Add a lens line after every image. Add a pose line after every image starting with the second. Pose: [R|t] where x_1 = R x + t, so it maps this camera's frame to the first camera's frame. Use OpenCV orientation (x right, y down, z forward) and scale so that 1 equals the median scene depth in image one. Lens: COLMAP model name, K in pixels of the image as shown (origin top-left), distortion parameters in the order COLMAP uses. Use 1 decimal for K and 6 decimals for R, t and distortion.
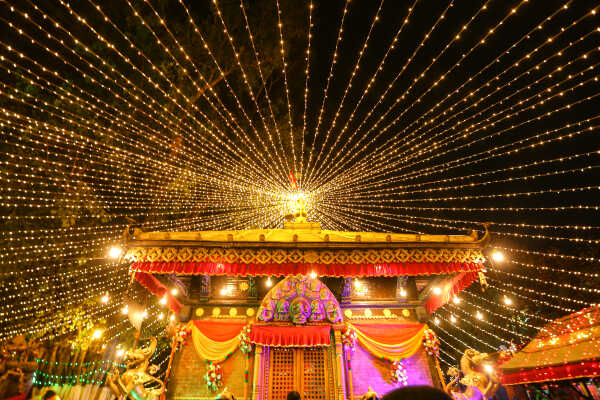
lens RADIAL K [[292.5, 0, 300.0], [0, 292.5, 200.0], [0, 0, 1]] dist [-0.060436, 0.021695]
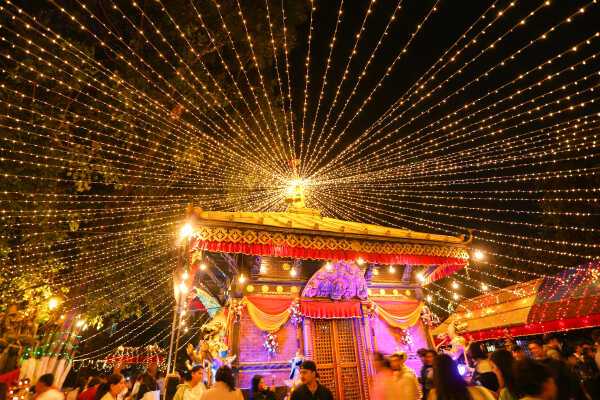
lens RADIAL K [[292.5, 0, 300.0], [0, 292.5, 200.0], [0, 0, 1]] dist [-0.060436, 0.021695]
pose [[0.958133, 0.109265, 0.264656, -0.505734], [-0.131995, 0.988802, 0.069627, -0.044771], [-0.254084, -0.101645, 0.961826, -0.074693]]
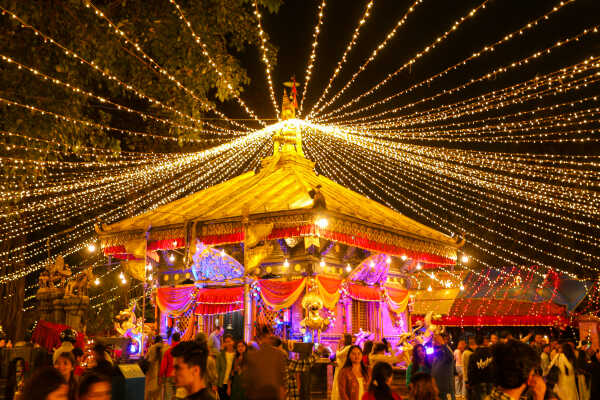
lens RADIAL K [[664.5, 0, 300.0], [0, 664.5, 200.0], [0, 0, 1]] dist [0.009667, 0.007132]
pose [[0.623182, 0.173601, 0.762566, -2.476694], [-0.468939, 0.863273, 0.186698, -0.303355], [-0.625892, -0.473943, 0.619384, -0.458279]]
